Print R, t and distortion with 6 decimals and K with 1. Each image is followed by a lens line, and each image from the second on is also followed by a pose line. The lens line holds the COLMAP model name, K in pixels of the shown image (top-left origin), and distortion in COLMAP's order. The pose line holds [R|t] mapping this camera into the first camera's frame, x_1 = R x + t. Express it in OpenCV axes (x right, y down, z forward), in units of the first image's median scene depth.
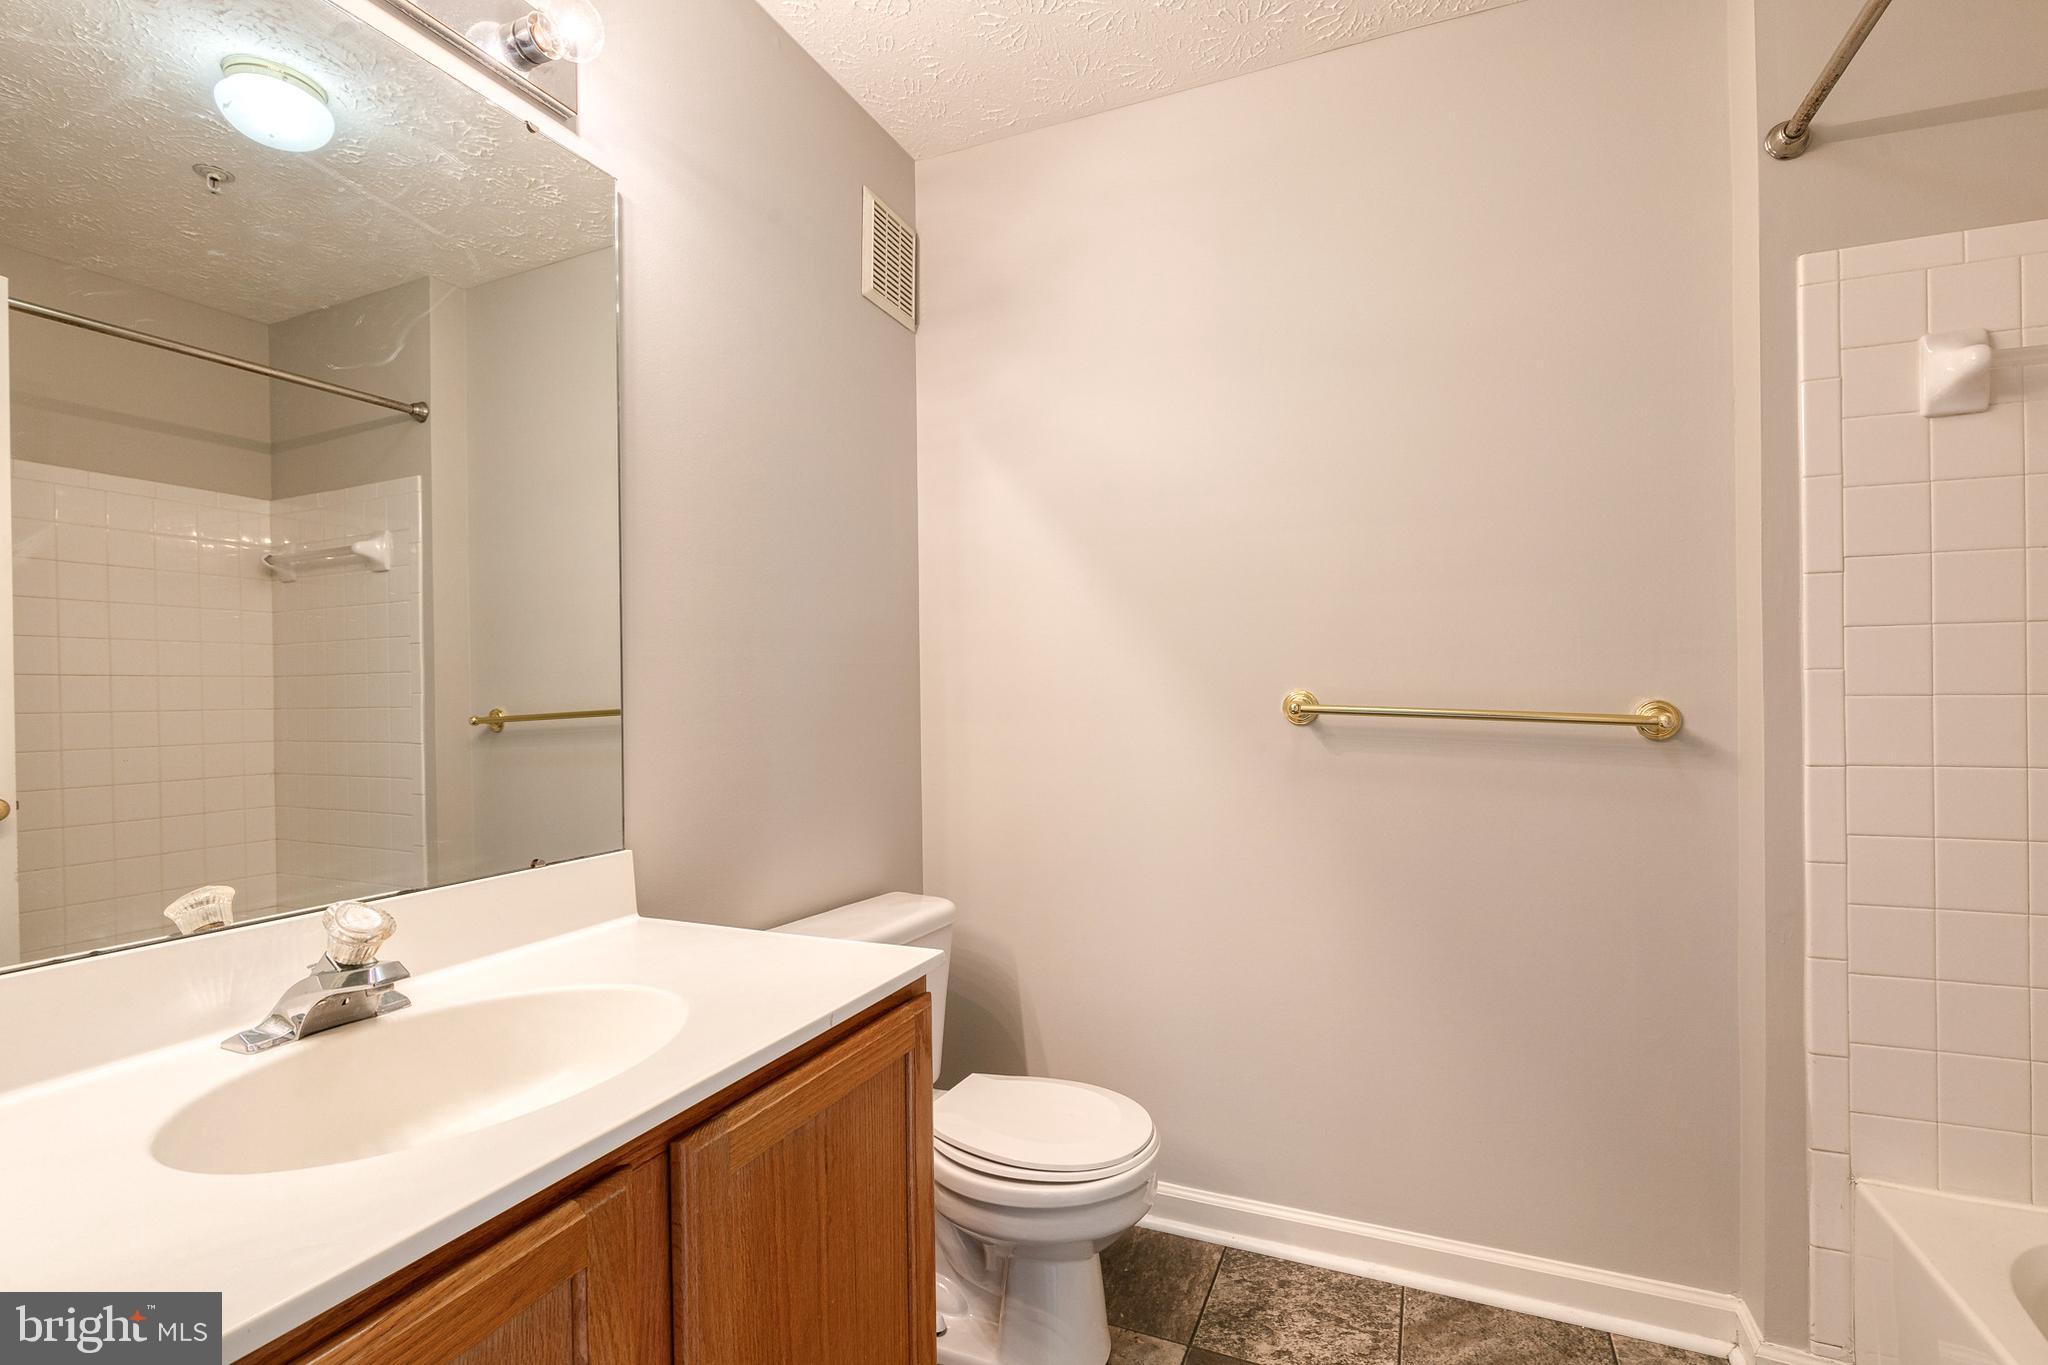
lens RADIAL K [[938.4, 0, 1020.0], [0, 938.4, 681.8], [0, 0, 1]] dist [0.008753, 0.000045]
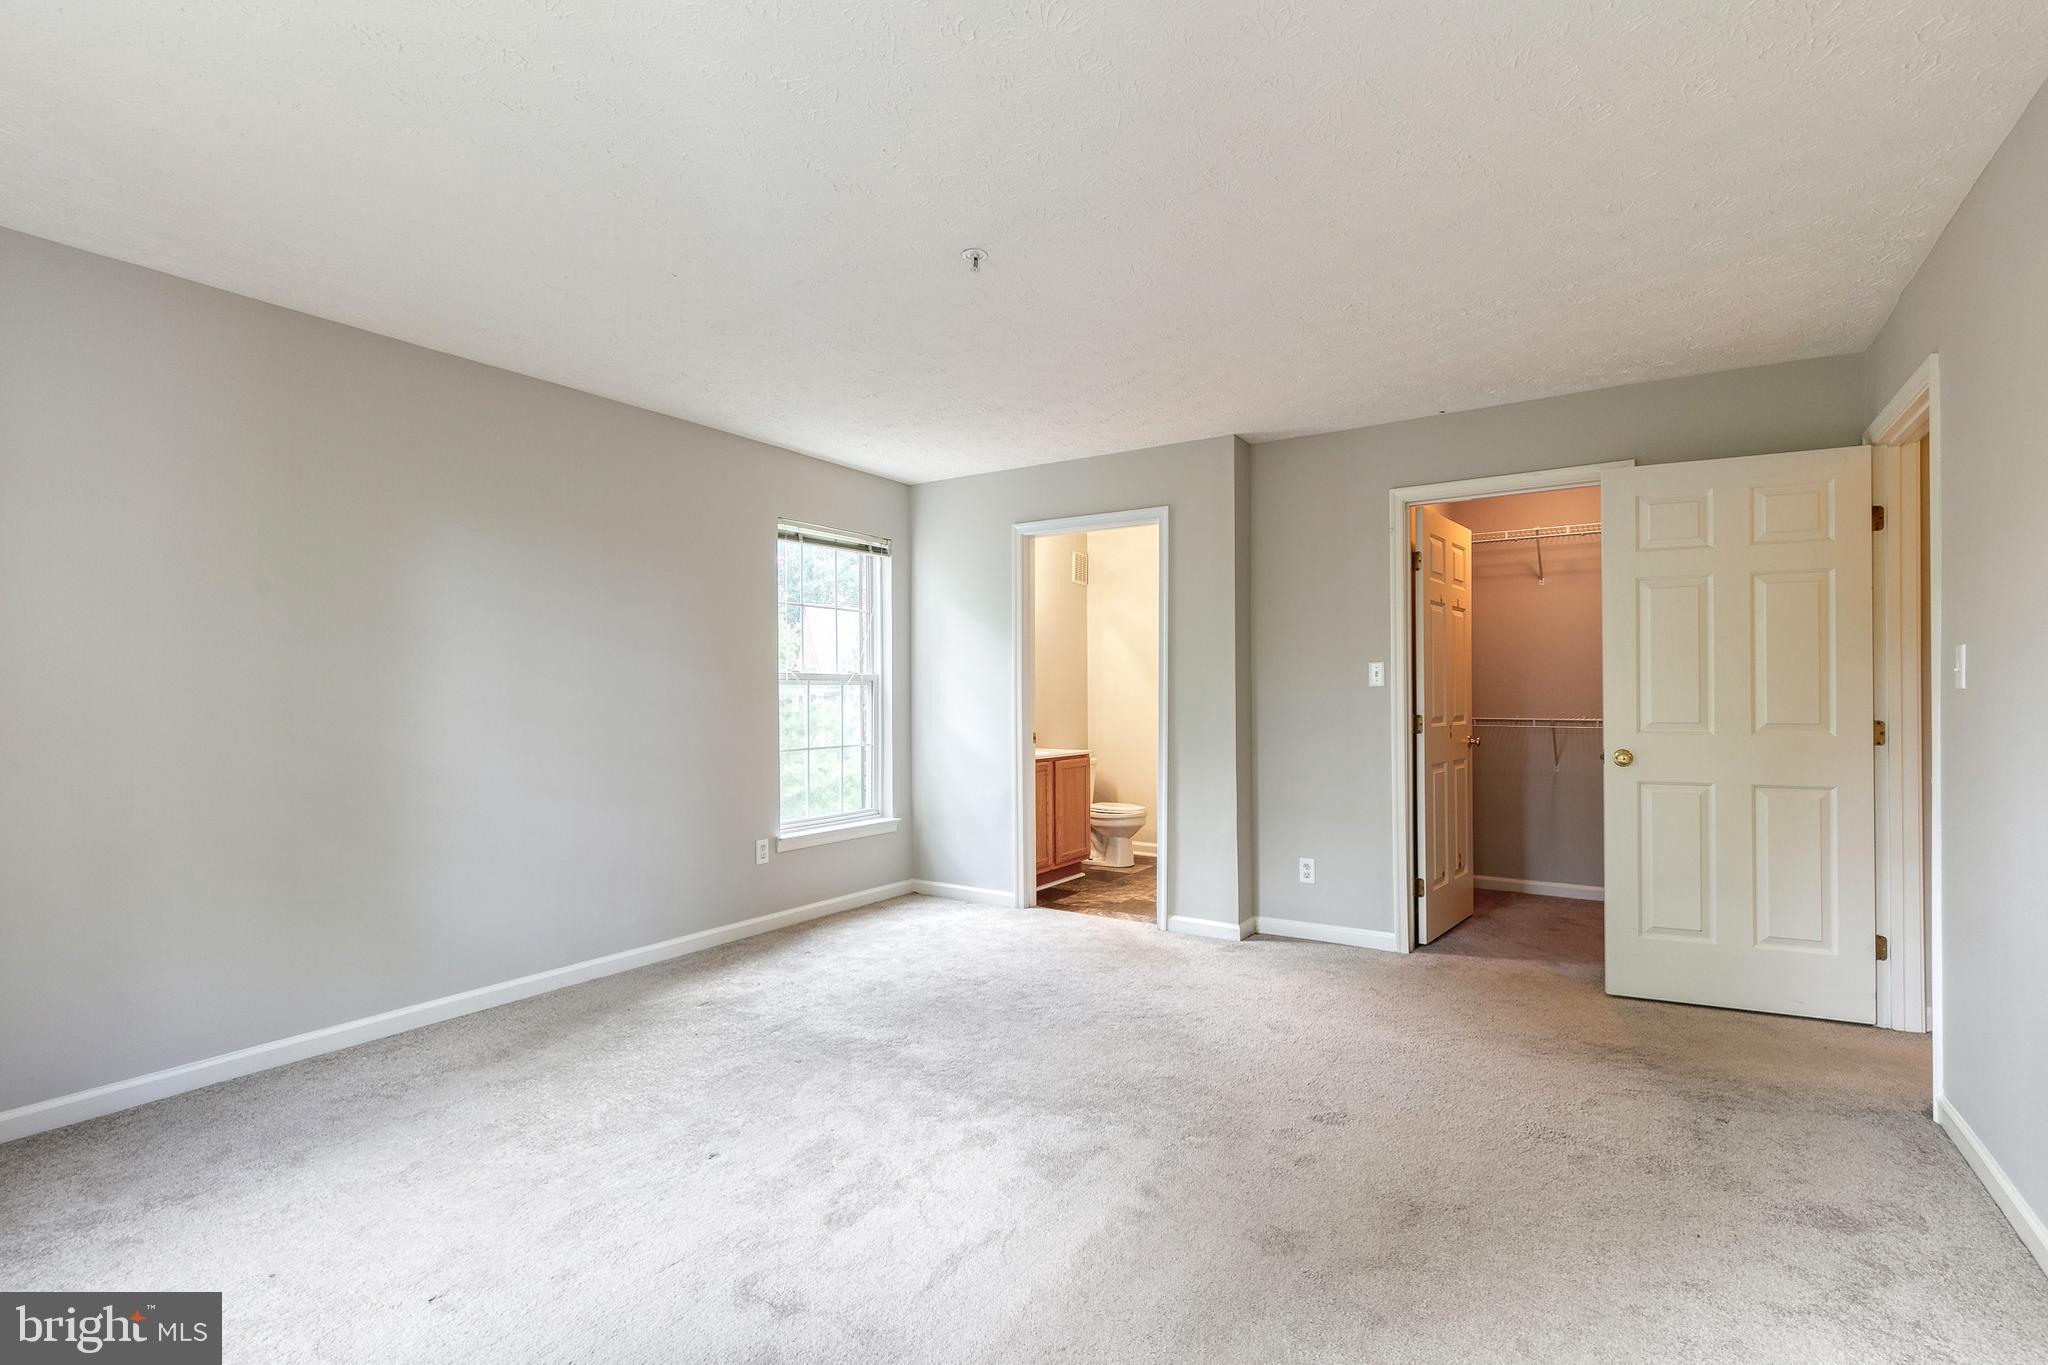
lens RADIAL K [[938.4, 0, 1030.3], [0, 938.4, 690.3], [0, 0, 1]] dist [0.008753, 0.000045]
pose [[0.988886, 0.011709, -0.148212, 0.191038], [-0.012605, 0.999907, -0.005109, 0.003420], [0.148138, 0.006920, 0.988942, -2.370951]]
